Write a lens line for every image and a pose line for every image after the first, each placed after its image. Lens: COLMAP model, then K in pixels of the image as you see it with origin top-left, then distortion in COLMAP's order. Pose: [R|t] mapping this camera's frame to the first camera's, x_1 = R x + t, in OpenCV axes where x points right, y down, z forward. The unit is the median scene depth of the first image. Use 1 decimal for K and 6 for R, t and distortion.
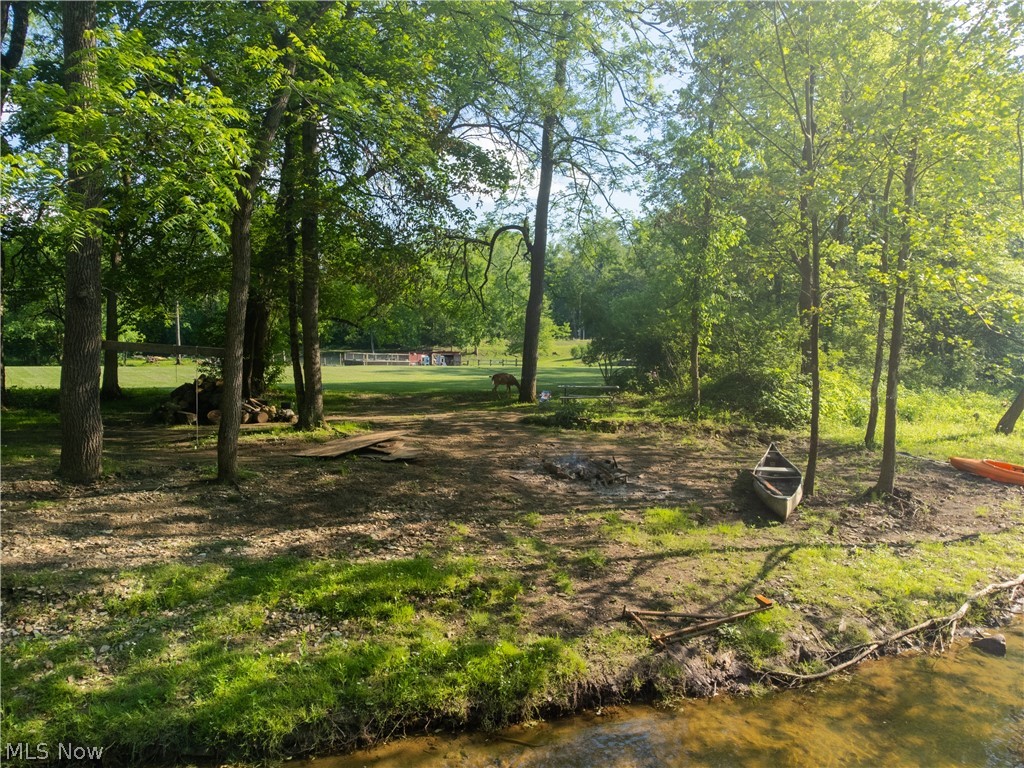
lens RADIAL K [[755.7, 0, 503.1], [0, 755.7, 385.4], [0, 0, 1]] dist [0.025093, -0.009765]
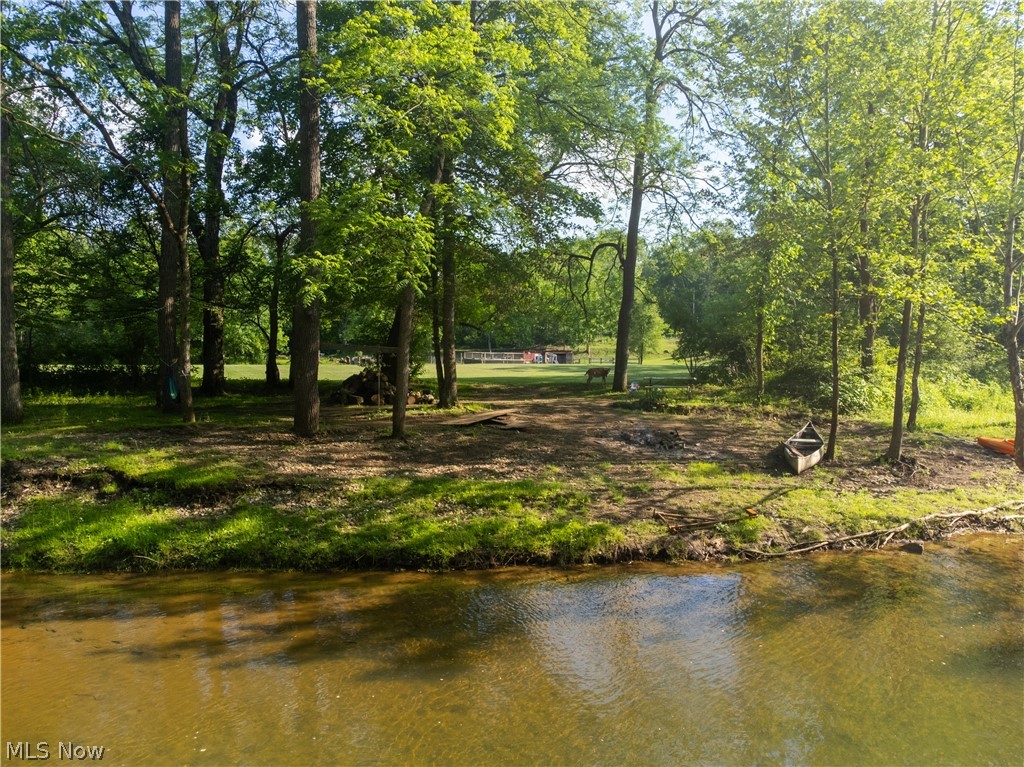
lens RADIAL K [[755.7, 0, 513.1], [0, 755.7, 381.0], [0, 0, 1]] dist [0.025093, -0.009765]
pose [[0.990370, 0.000744, -0.138444, 0.062354], [-0.001410, 0.999988, -0.004717, 0.022658], [0.138438, 0.004867, 0.990359, -0.428208]]
